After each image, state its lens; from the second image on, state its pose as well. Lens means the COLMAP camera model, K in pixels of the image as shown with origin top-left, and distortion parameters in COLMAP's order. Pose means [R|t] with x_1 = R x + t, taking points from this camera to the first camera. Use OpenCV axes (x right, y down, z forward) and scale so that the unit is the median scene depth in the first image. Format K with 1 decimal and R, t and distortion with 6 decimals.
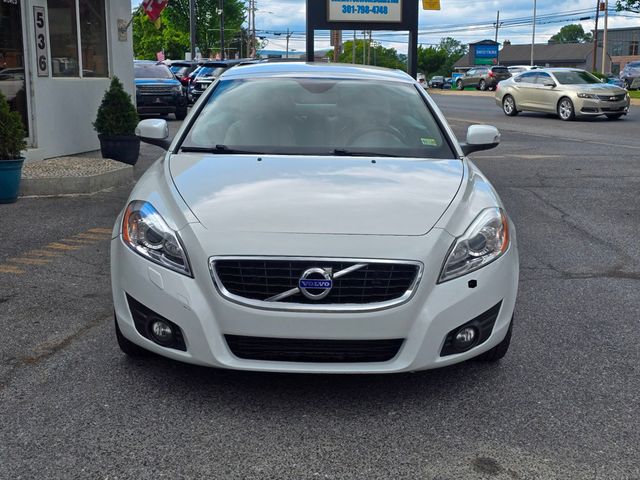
lens RADIAL K [[867.4, 0, 319.5], [0, 867.4, 227.0], [0, 0, 1]] dist [0.167730, -0.564286]
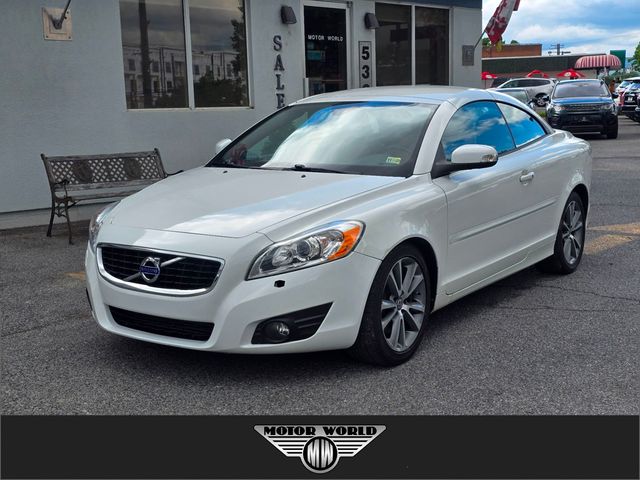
lens RADIAL K [[867.4, 0, 319.5], [0, 867.4, 227.0], [0, 0, 1]] dist [0.167730, -0.564286]
pose [[0.829393, 0.056589, -0.555792, 0.847454], [-0.068471, 0.997653, -0.000600, -0.011691], [0.554454, 0.038553, 0.831321, 0.084120]]
